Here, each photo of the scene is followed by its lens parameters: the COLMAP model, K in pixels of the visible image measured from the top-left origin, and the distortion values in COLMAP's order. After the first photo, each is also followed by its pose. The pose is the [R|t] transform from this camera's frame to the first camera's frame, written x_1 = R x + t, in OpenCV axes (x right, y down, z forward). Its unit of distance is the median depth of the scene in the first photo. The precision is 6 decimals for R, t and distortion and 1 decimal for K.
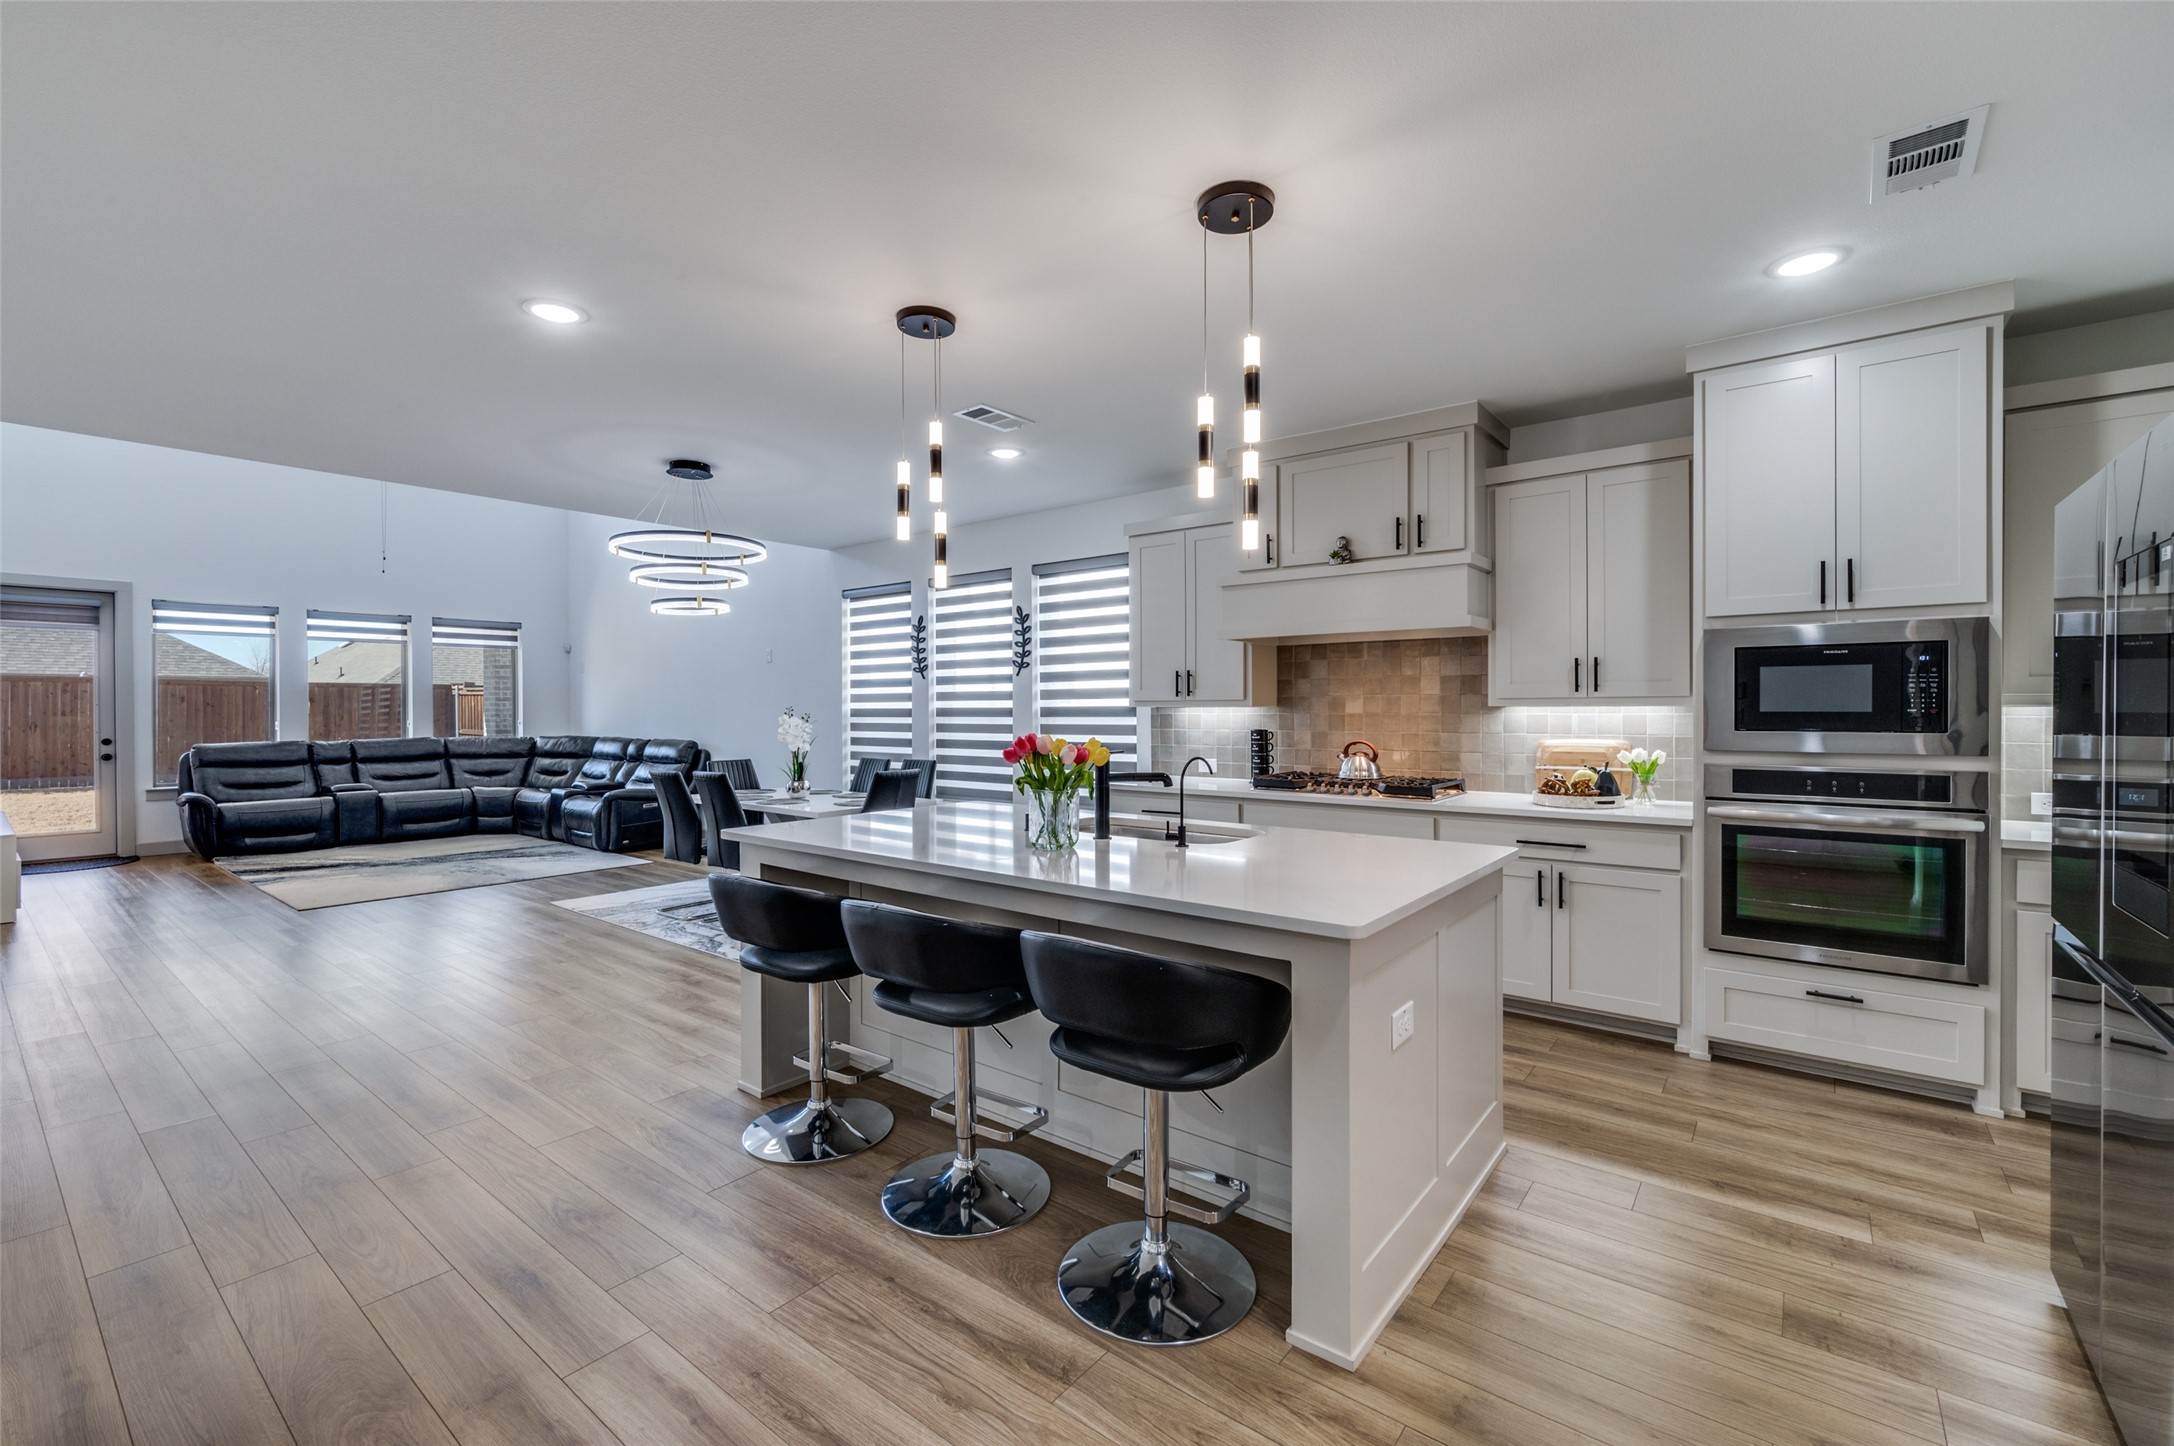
lens RADIAL K [[886.9, 0, 1089.2], [0, 886.9, 722.8], [0, 0, 1]] dist [0.000897, 0.000209]
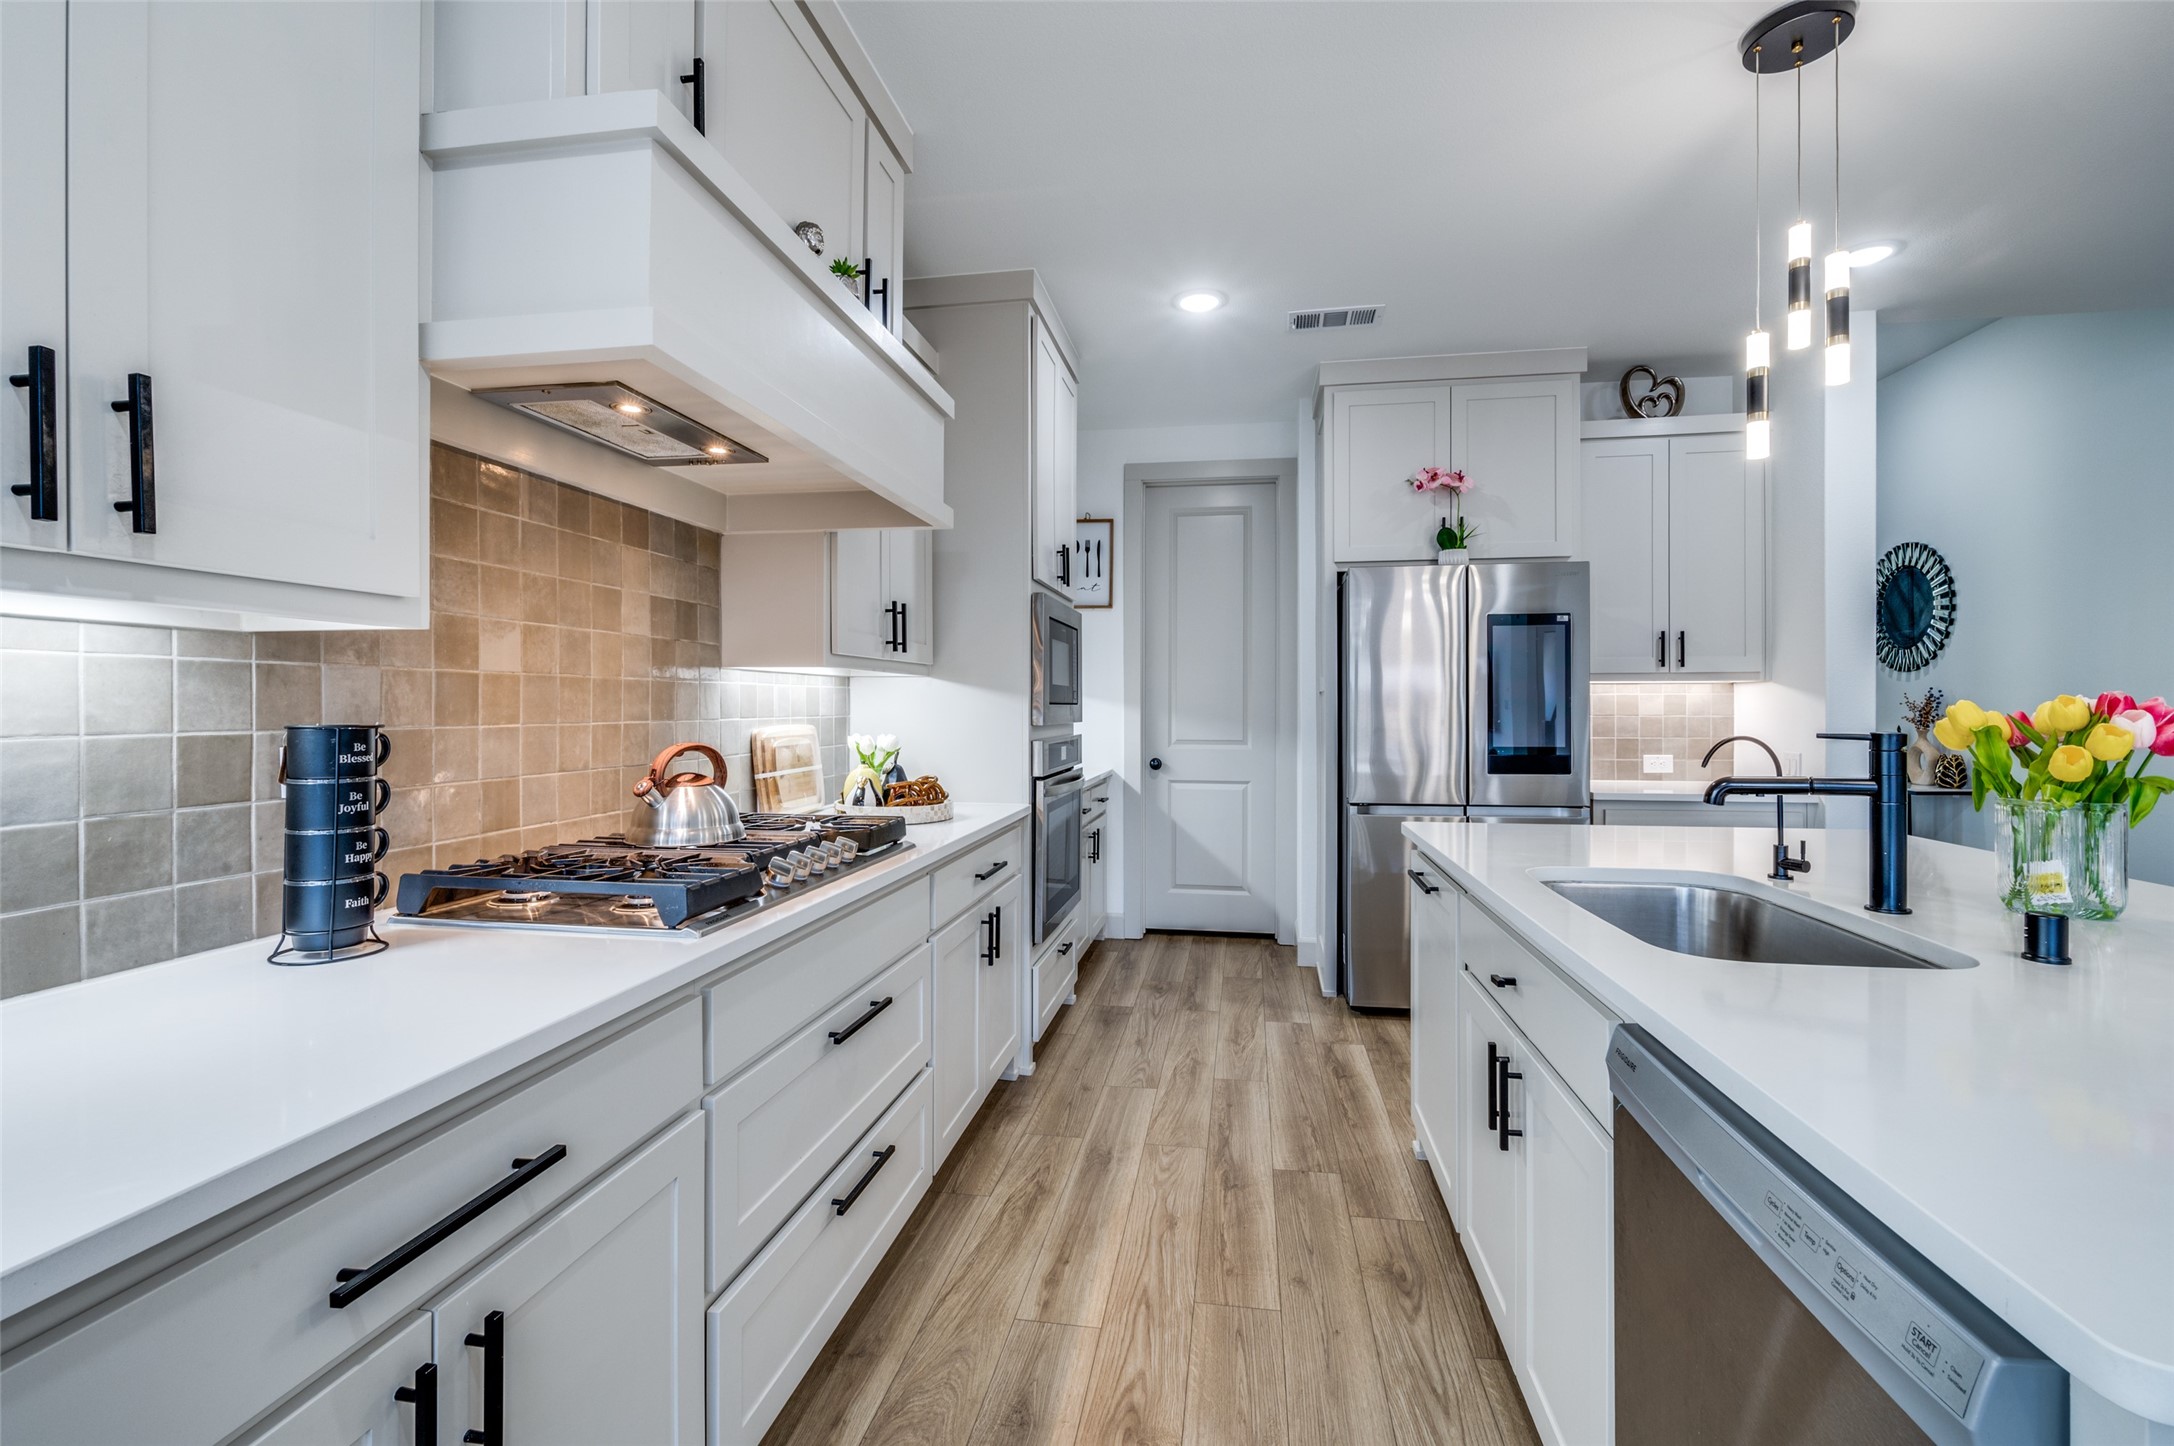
lens RADIAL K [[959.2, 0, 1125.4], [0, 959.2, 708.9], [0, 0, 1]] dist [-0.000109, 0.000733]
pose [[-0.528390, -0.005831, 0.848982, -0.199419], [-0.001873, 0.999982, 0.005702, 0.001225], [-0.849000, 0.001423, -0.528391, 1.477145]]
